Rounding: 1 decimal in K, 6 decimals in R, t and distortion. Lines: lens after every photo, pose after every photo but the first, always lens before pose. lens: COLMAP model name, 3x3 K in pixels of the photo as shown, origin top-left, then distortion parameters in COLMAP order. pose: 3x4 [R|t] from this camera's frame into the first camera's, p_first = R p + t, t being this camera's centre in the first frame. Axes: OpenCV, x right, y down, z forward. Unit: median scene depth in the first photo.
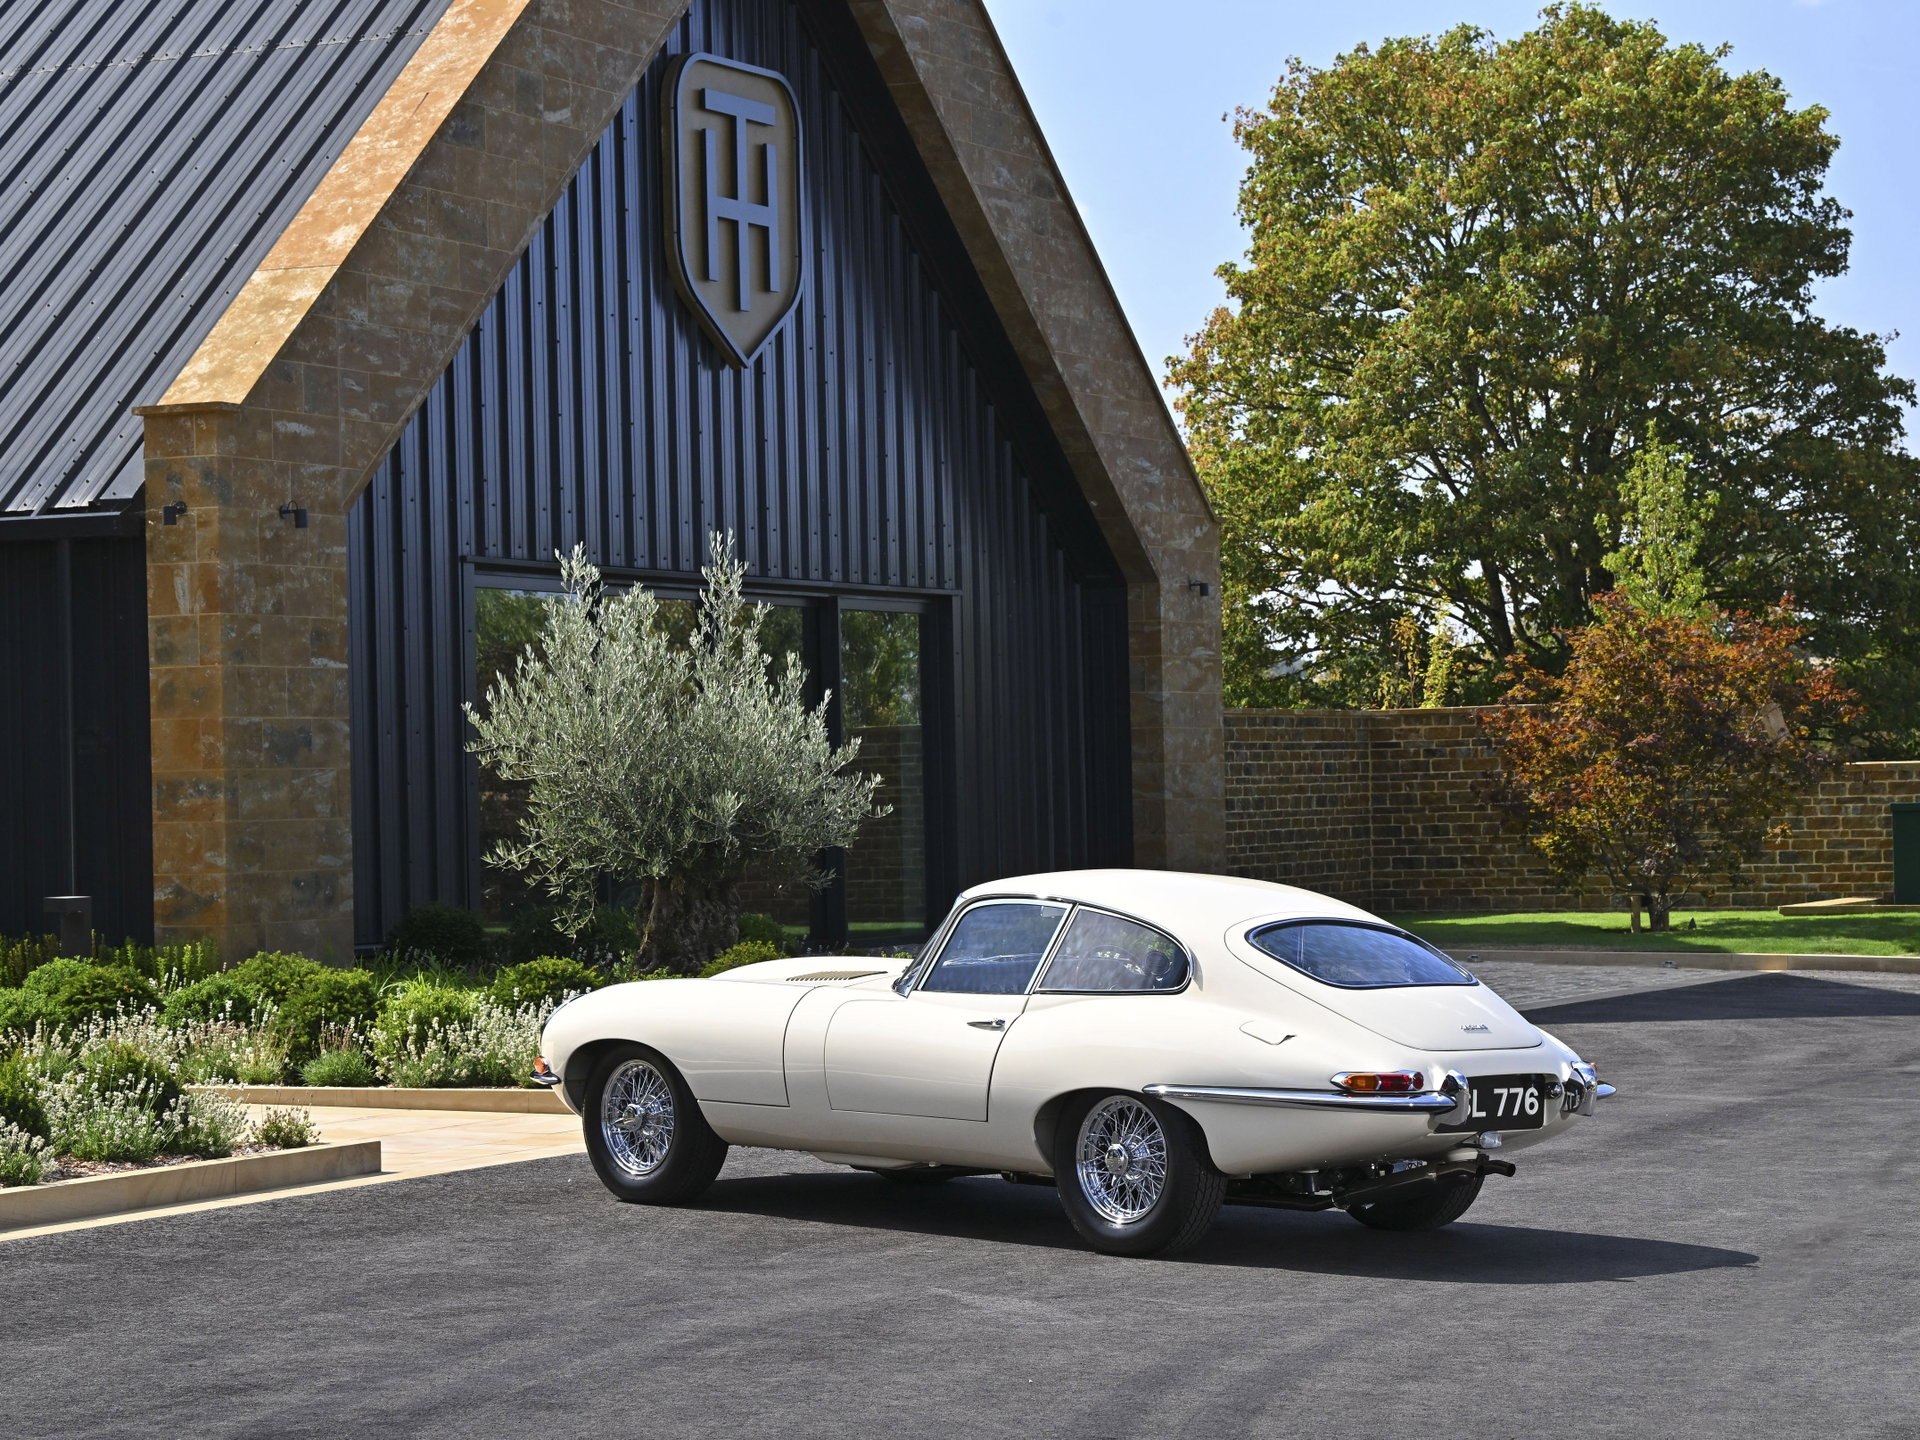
lens RADIAL K [[4814.4, 0, 1038.3], [0, 4814.4, 717.7], [0, 0, 1]] dist [0.119787, -0.128866]
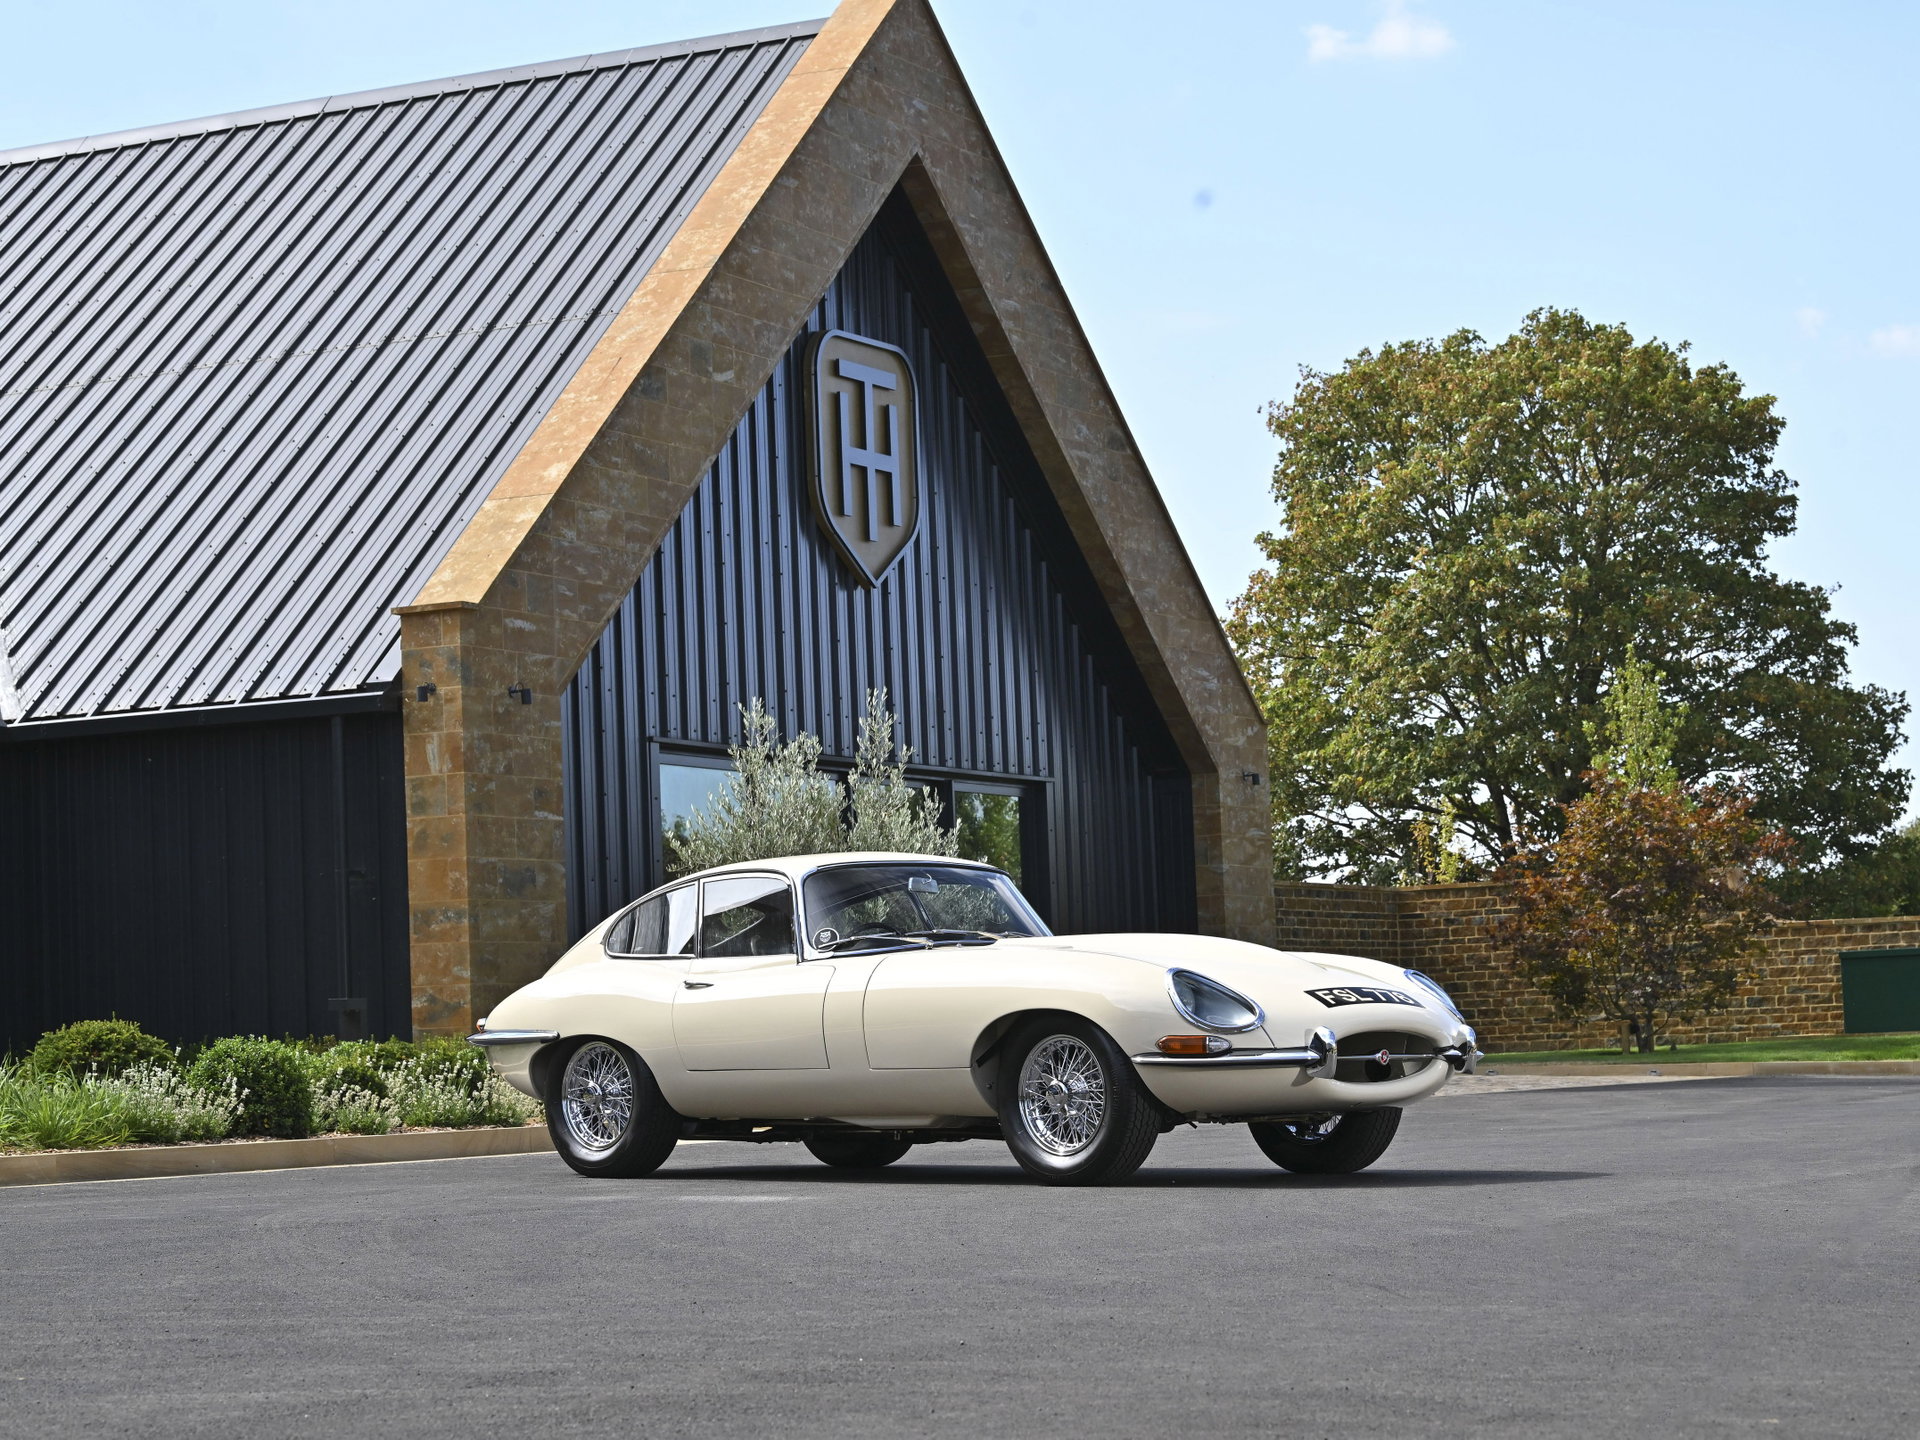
lens RADIAL K [[4317.4, 0, 992.1], [0, 4317.4, 717.5], [0, 0, 1]] dist [0.015860, -0.213550]
pose [[0.999593, -0.018124, -0.022024, -0.008709], [0.016669, 0.997776, -0.064537, 0.032593], [0.023145, 0.064144, 0.997672, -0.083378]]
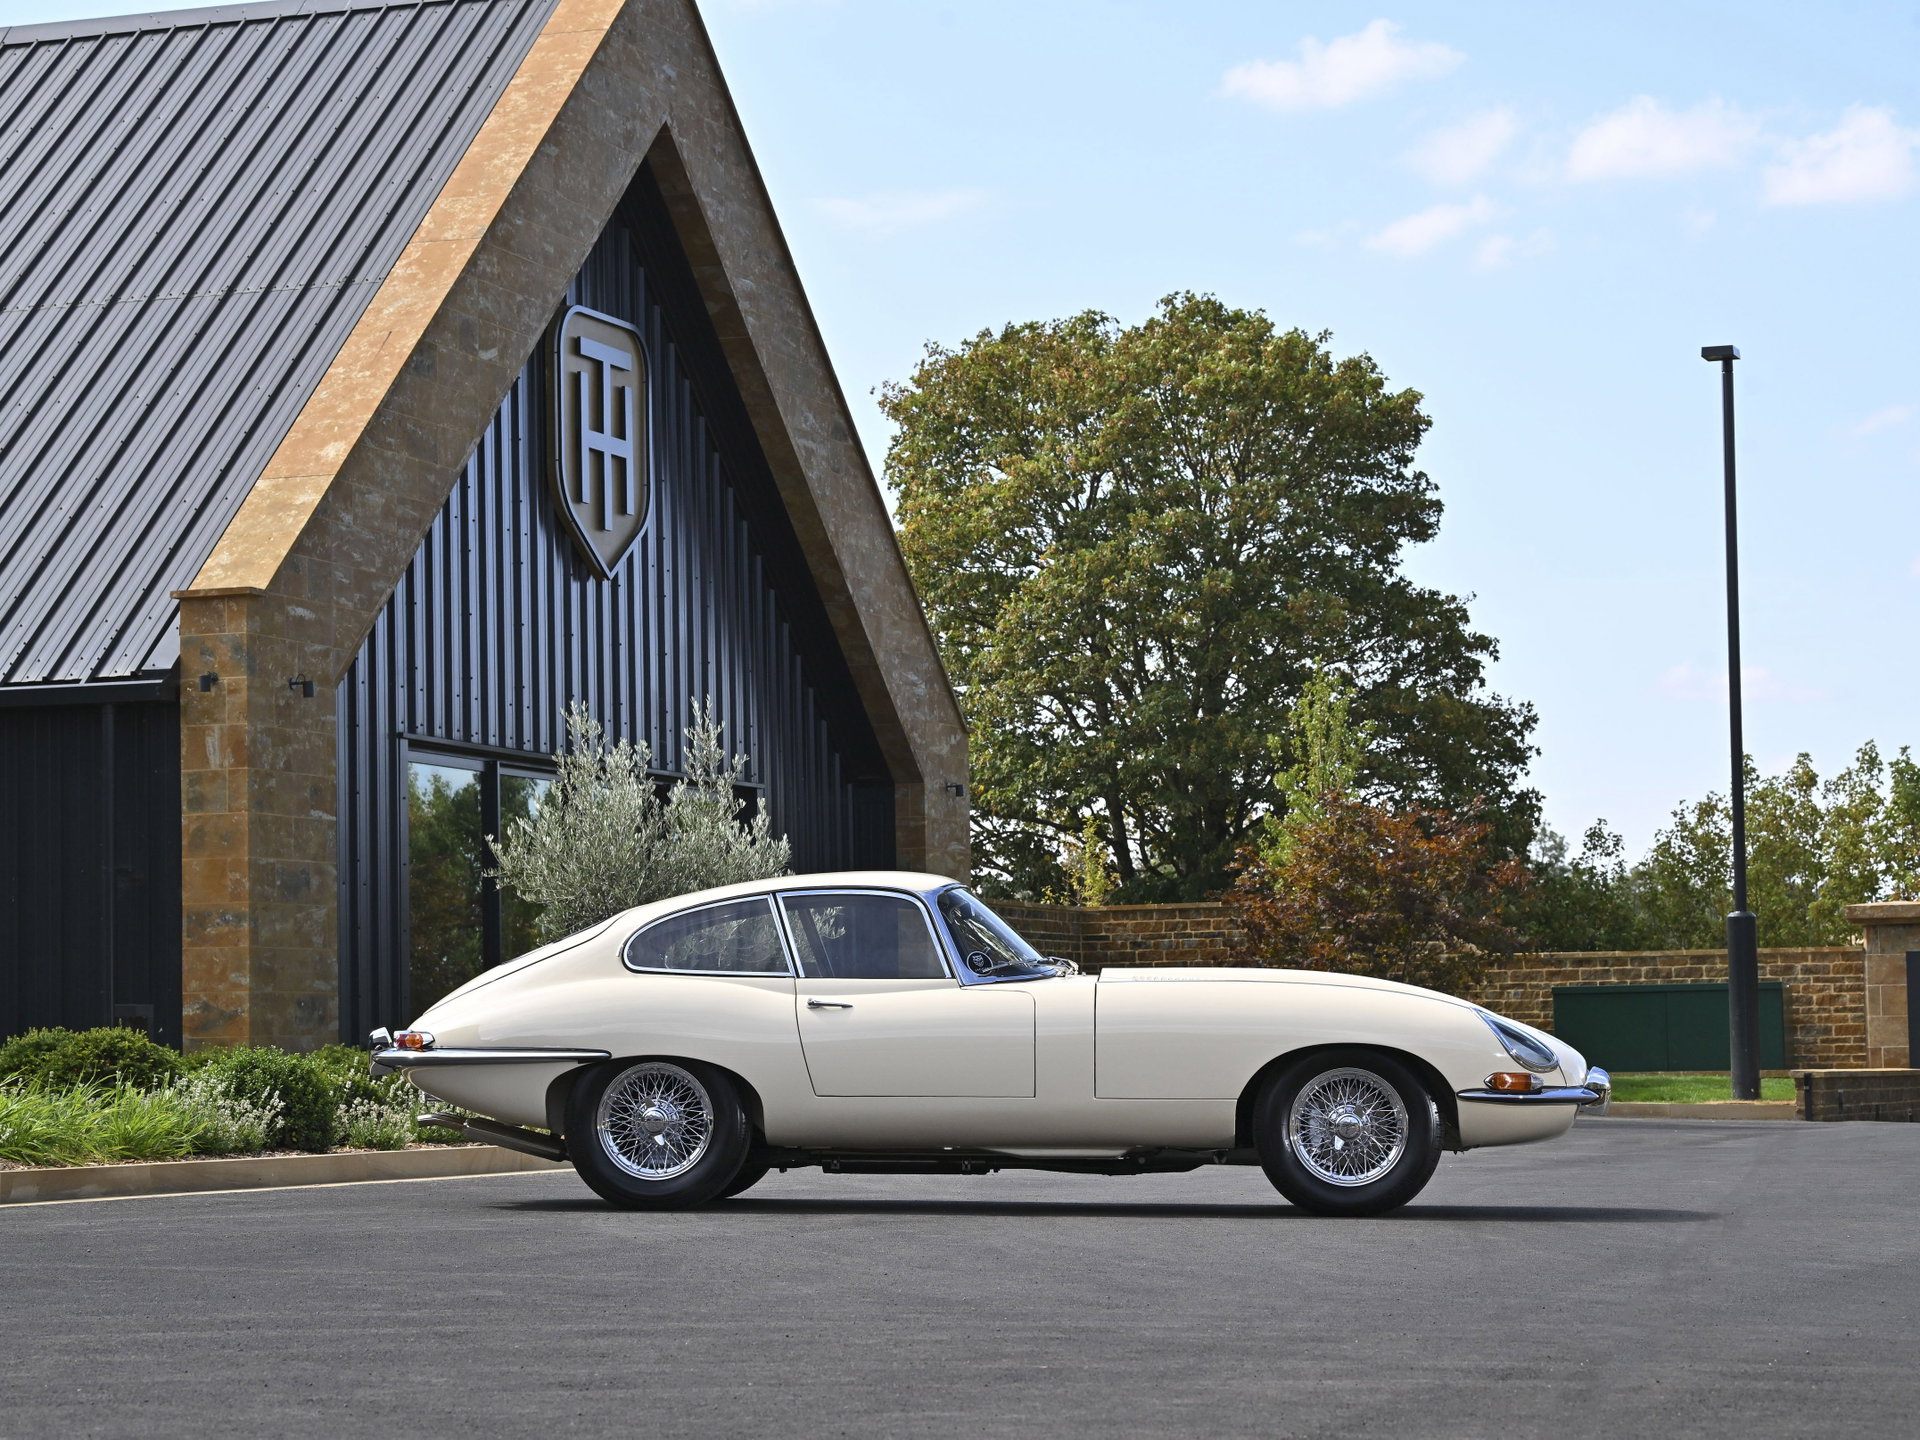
lens RADIAL K [[4766.8, 0, 904.8], [0, 4766.8, 716.4], [0, 0, 1]] dist [0.102493, -0.009770]
pose [[0.995939, 0.011566, 0.089289, -0.098585], [-0.006123, 0.998119, -0.061001, 0.030536], [-0.089827, 0.060207, 0.994136, -0.139140]]
